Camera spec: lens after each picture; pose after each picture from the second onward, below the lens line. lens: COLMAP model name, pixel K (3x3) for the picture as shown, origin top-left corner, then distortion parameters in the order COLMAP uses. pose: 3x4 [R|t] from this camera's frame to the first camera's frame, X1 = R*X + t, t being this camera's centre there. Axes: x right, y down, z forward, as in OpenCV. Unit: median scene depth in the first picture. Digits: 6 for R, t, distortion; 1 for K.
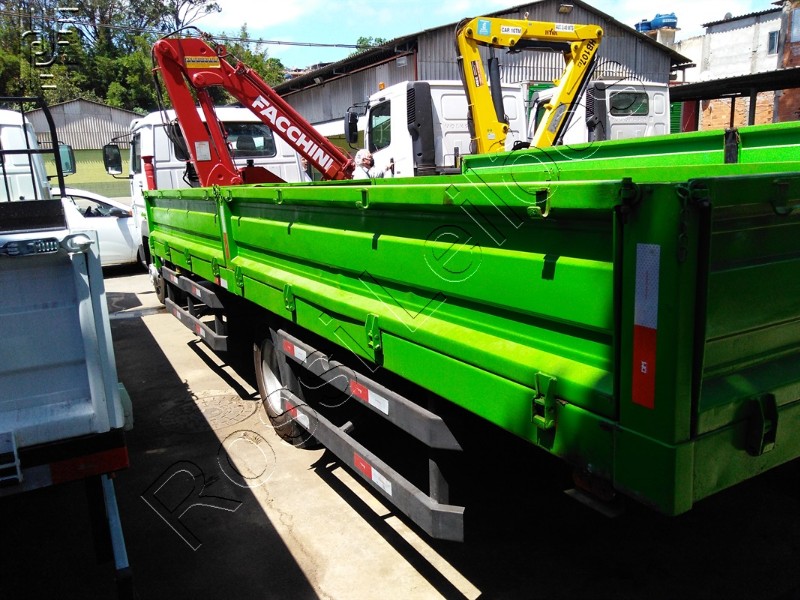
lens RADIAL K [[633.8, 0, 405.6], [0, 633.8, 301.0], [0, 0, 1]] dist [0.023812, -0.028686]
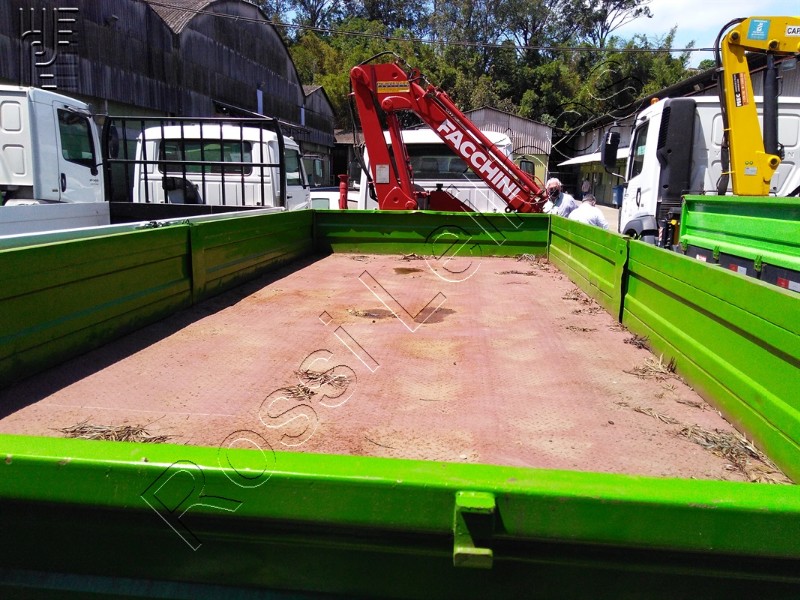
lens RADIAL K [[633.8, 0, 397.4], [0, 633.8, 304.6], [0, 0, 1]] dist [0.023812, -0.028686]
pose [[0.820098, 0.169767, -0.546460, 0.270159], [-0.171488, 0.984000, 0.048336, -0.075906], [0.545922, 0.054071, 0.836089, 0.158925]]
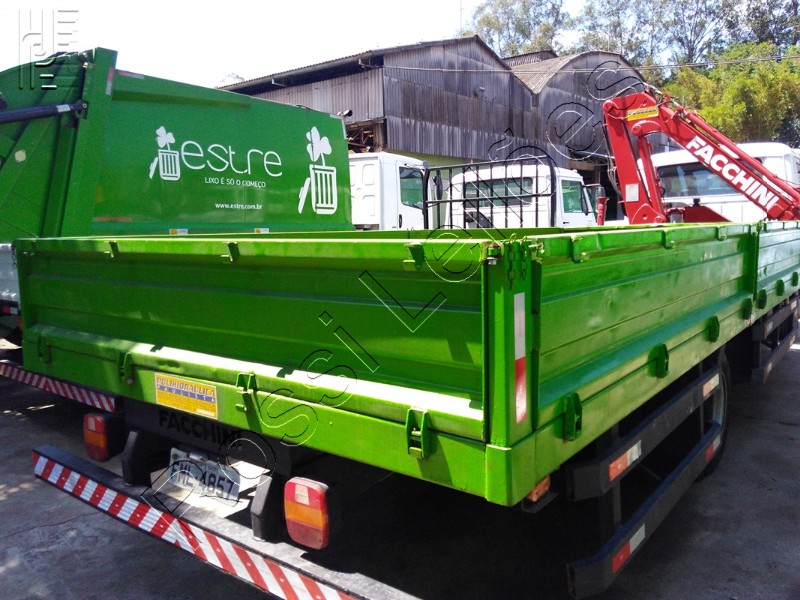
lens RADIAL K [[633.8, 0, 399.1], [0, 633.8, 300.3], [0, 0, 1]] dist [0.023812, -0.028686]
pose [[0.383883, 0.134360, -0.913554, 0.511419], [-0.173922, 0.982170, 0.071367, -0.057460], [0.906854, 0.131491, 0.400407, 0.200944]]
